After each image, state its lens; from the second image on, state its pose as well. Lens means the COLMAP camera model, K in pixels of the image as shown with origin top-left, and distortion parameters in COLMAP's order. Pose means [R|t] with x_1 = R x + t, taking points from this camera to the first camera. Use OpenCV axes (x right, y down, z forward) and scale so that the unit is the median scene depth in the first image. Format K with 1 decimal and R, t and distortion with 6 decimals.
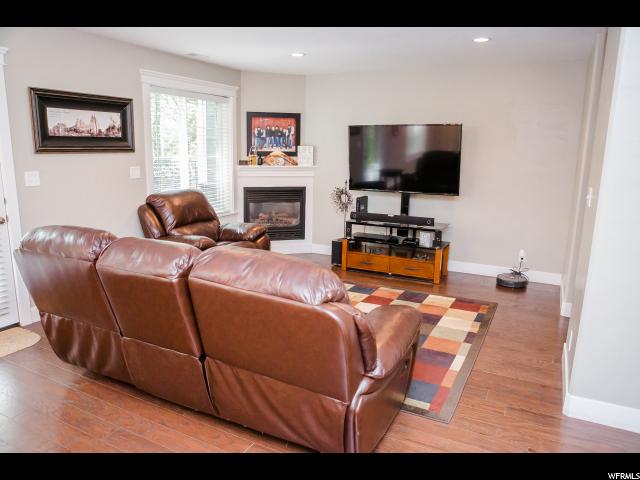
lens RADIAL K [[439.4, 0, 316.8], [0, 439.4, 226.2], [0, 0, 1]] dist [-0.134109, 0.092450]
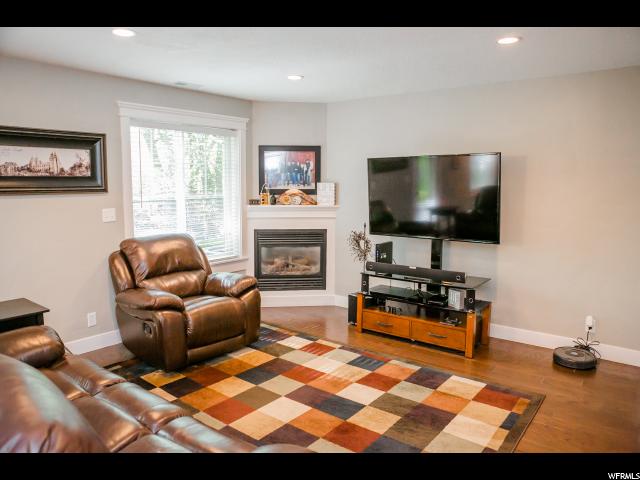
lens RADIAL K [[439.4, 0, 316.8], [0, 439.4, 226.2], [0, 0, 1]] dist [-0.134109, 0.092450]
pose [[0.982651, 0.005709, -0.185377, 0.141087], [-0.020079, 0.996926, -0.075738, -0.035663], [0.184375, 0.078146, 0.979744, 0.172351]]
